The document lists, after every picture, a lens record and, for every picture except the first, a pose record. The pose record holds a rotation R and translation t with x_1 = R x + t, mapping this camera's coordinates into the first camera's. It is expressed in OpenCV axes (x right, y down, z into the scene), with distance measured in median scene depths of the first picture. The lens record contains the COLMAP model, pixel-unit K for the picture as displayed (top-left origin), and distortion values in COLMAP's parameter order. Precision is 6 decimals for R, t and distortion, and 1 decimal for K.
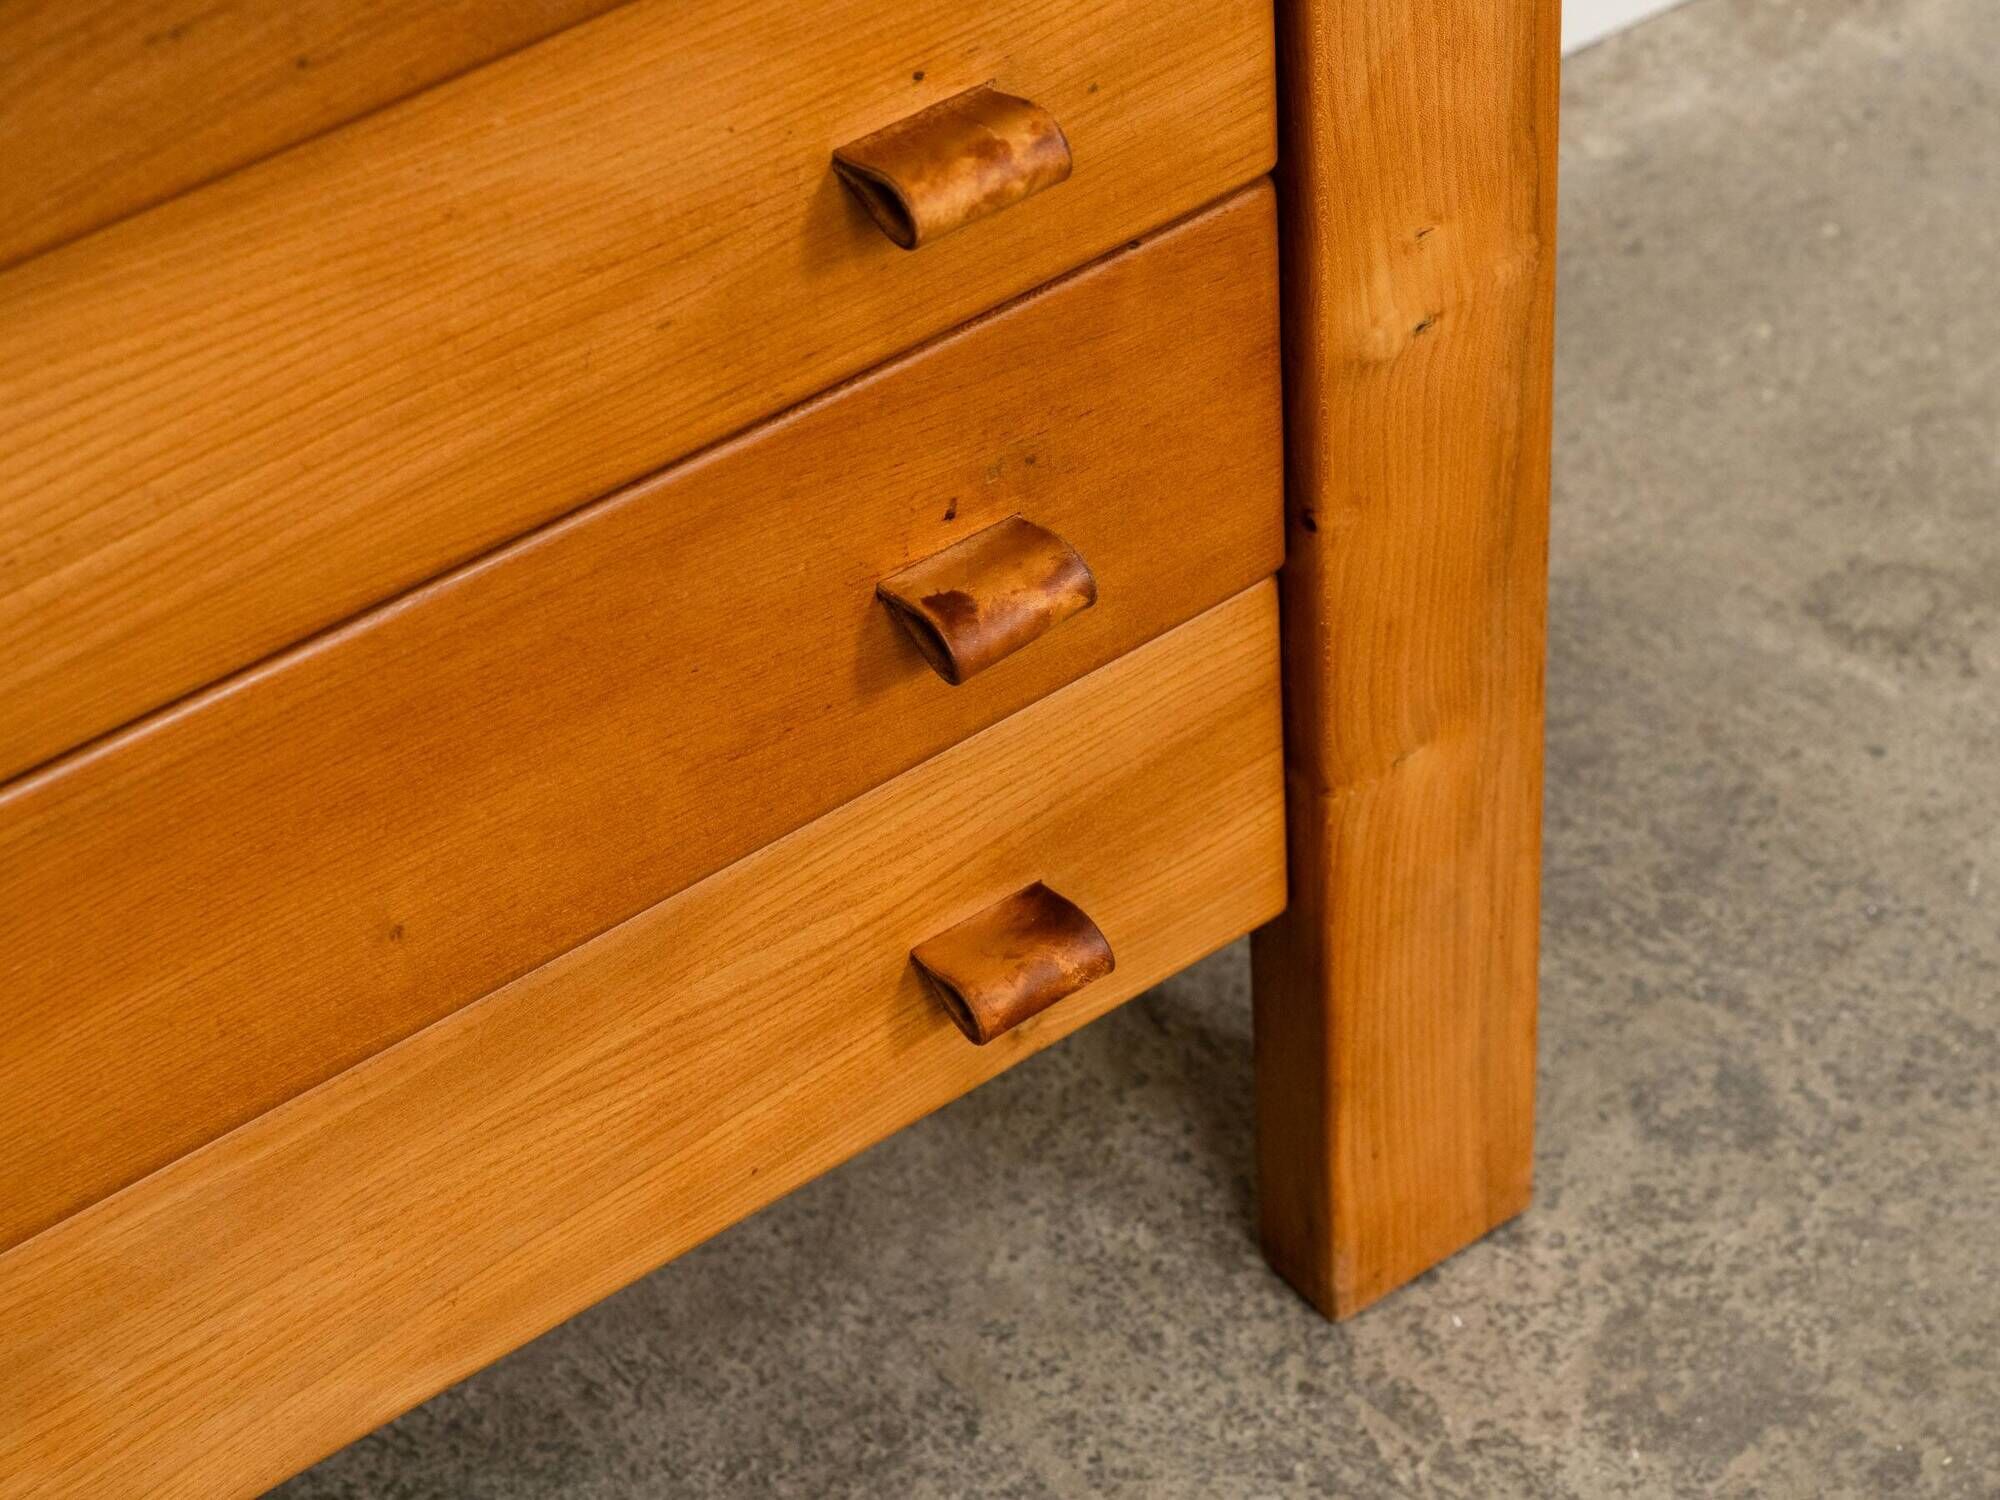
lens RADIAL K [[4482.3, 0, 992.7], [0, 4482.3, 766.7], [0, 0, 1]] dist [0.015393, 0.000000]
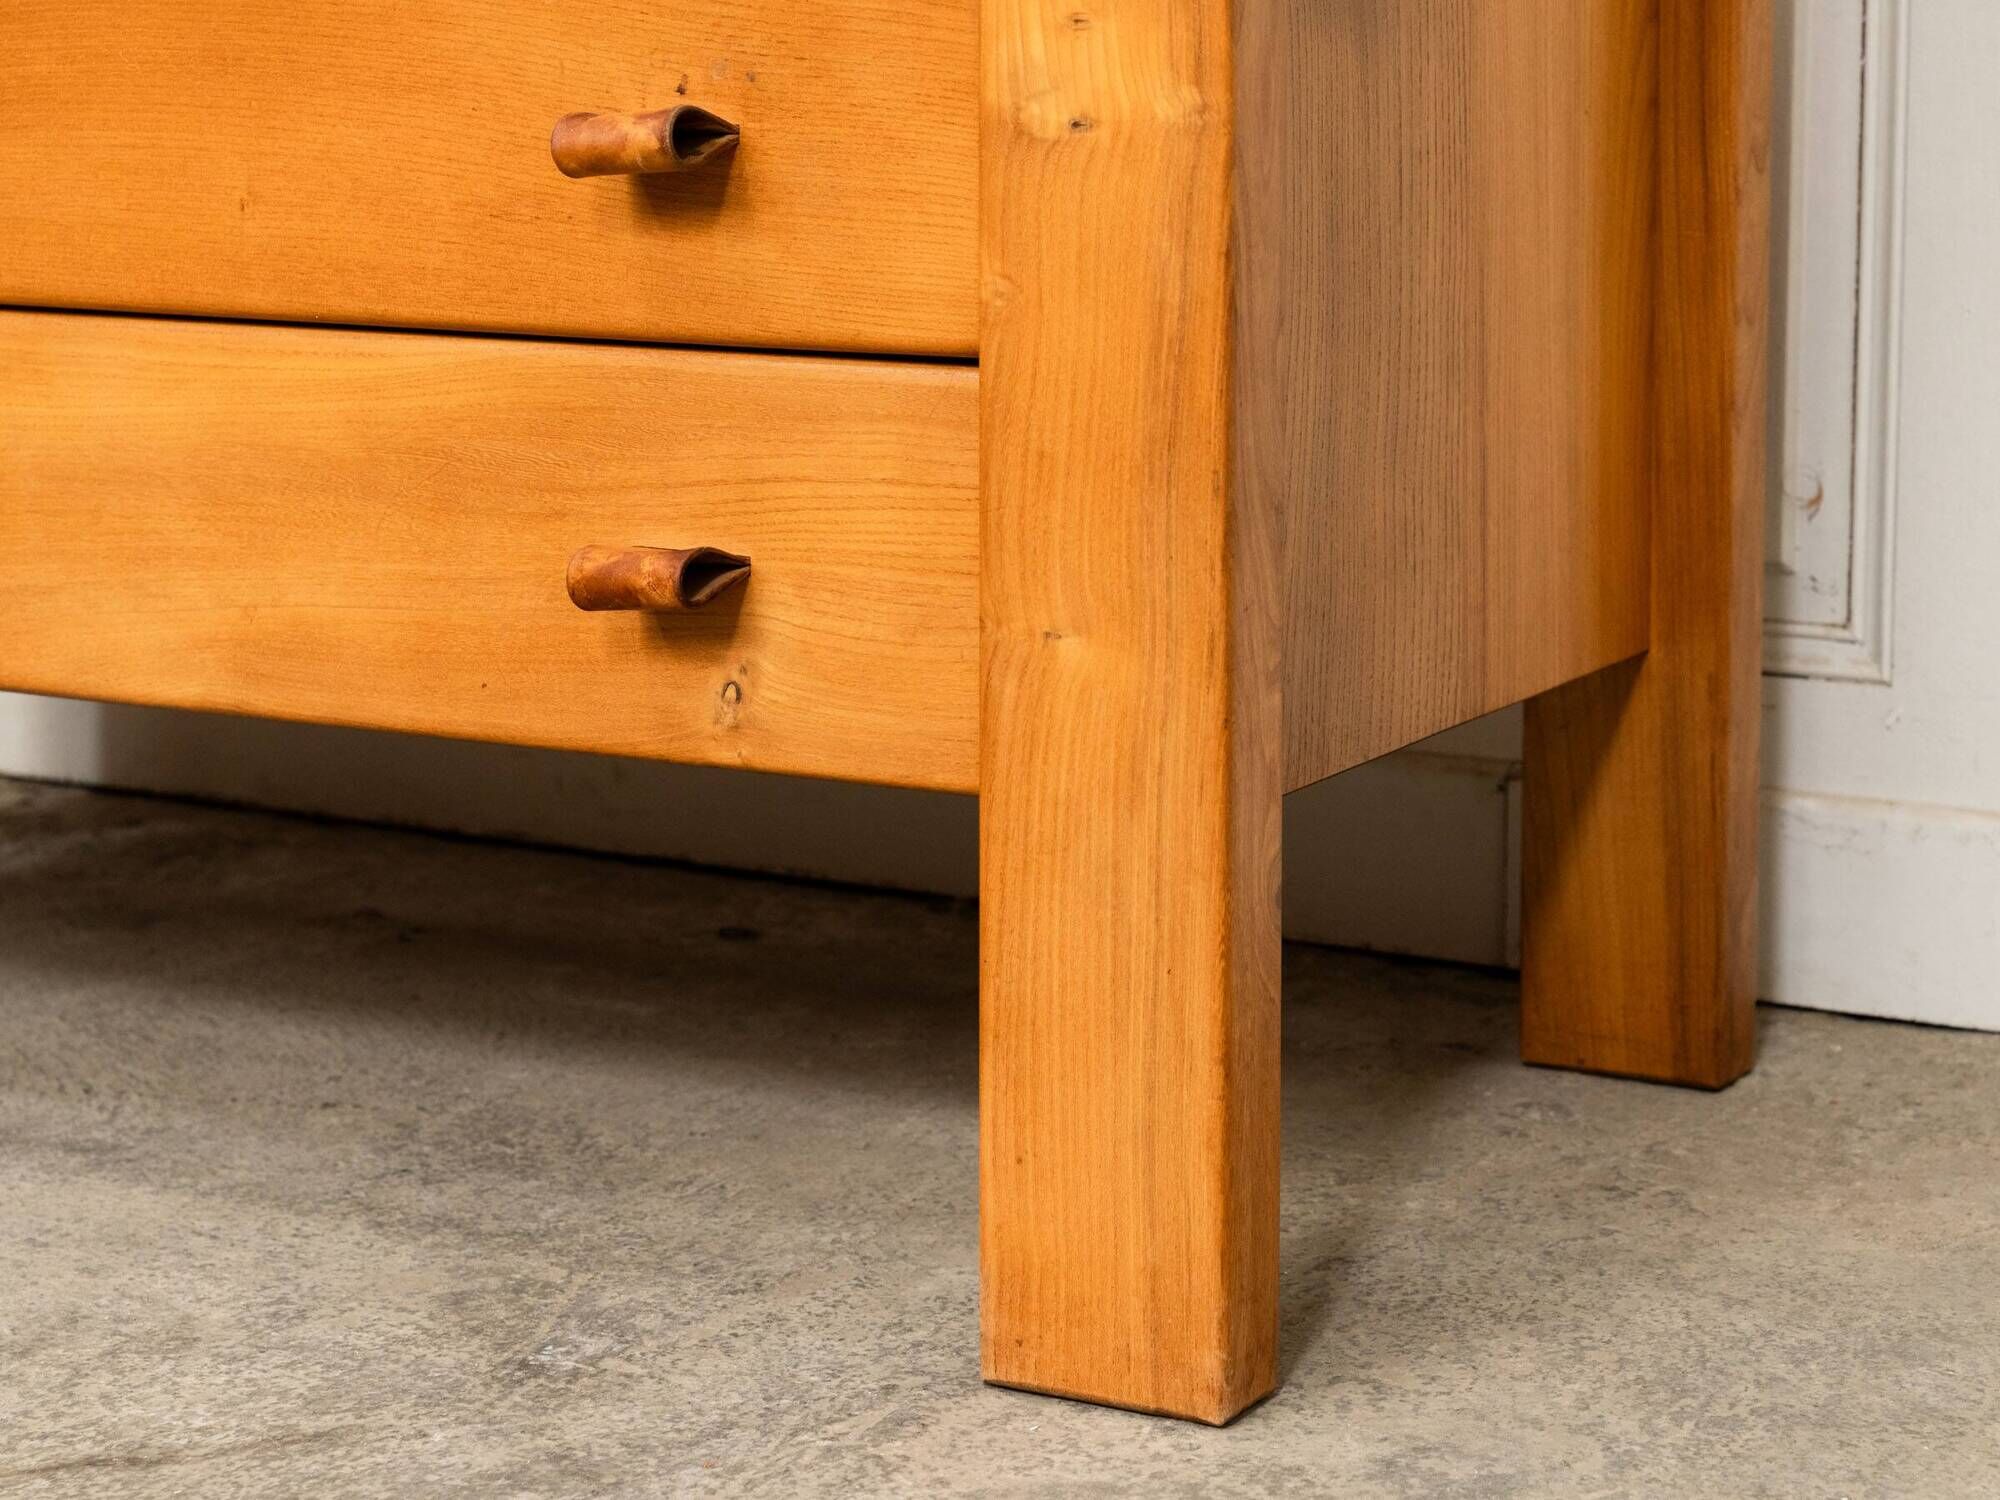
lens RADIAL K [[4423.8, 0, 1302.2], [0, 4423.8, 395.0], [0, 0, 1]] dist [0.029456, 0.000000]
pose [[0.461957, 0.163320, -0.871735, 1.064654], [-0.623566, 0.758757, -0.188291, 0.120061], [0.630683, 0.630567, 0.452354, 0.584457]]
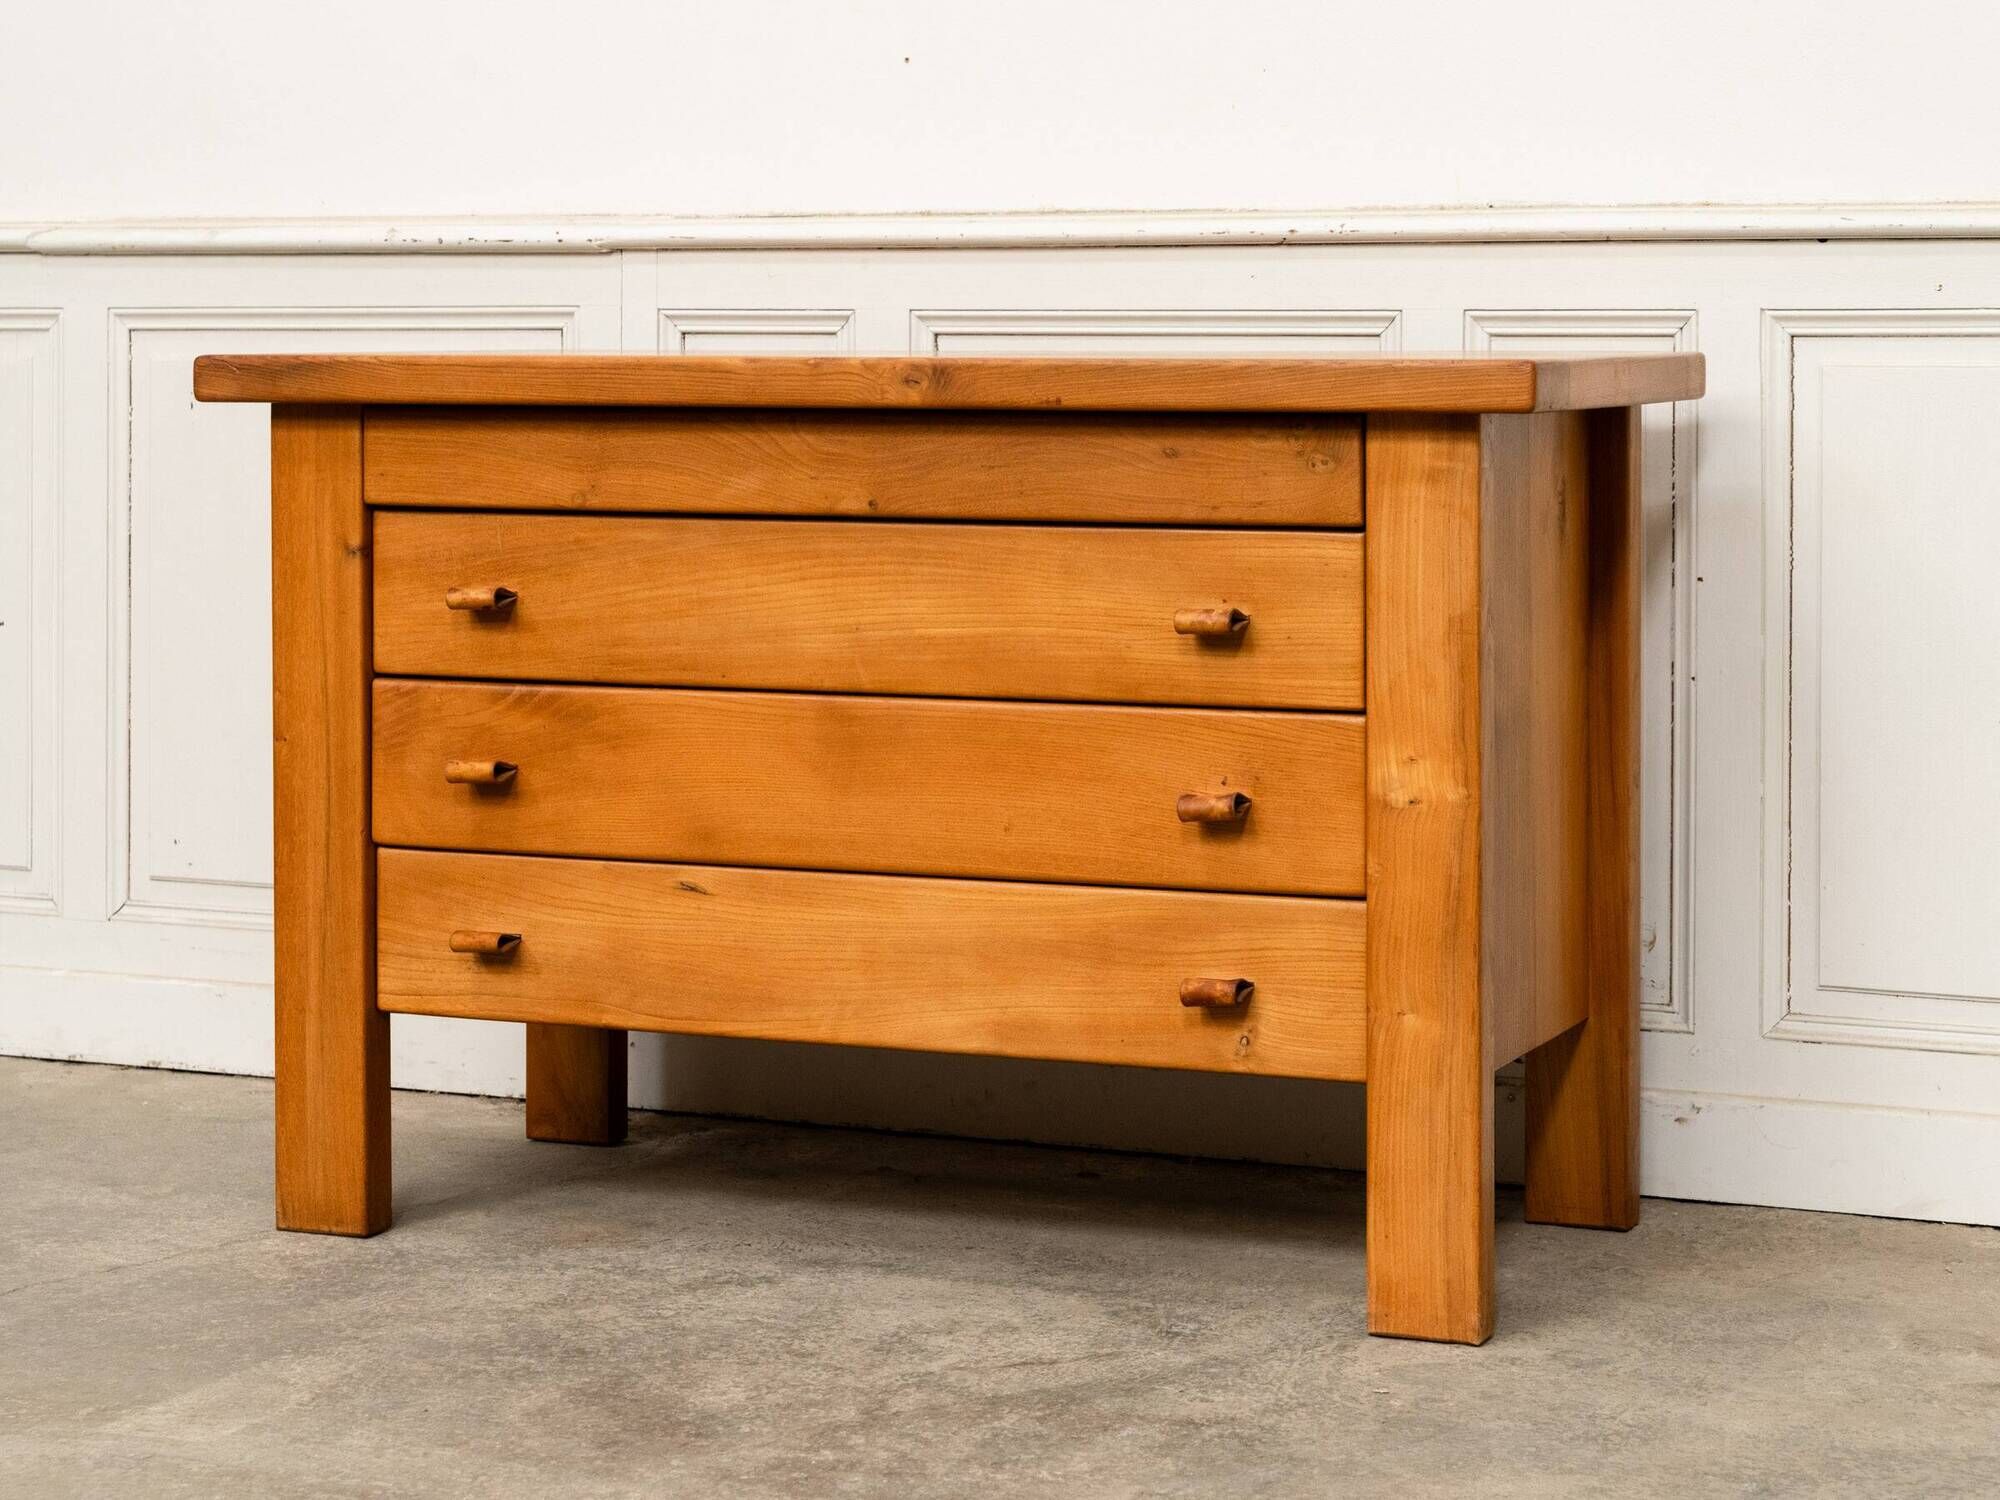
lens RADIAL K [[4390.3, 0, 1007.4], [0, 4390.3, 457.8], [0, 0, 1]] dist [0.042513, 0.000000]
pose [[0.510067, 0.094541, -0.854923, 2.167728], [-0.602083, 0.749073, -0.276381, 0.609811], [0.614271, 0.655707, 0.438998, -0.422880]]
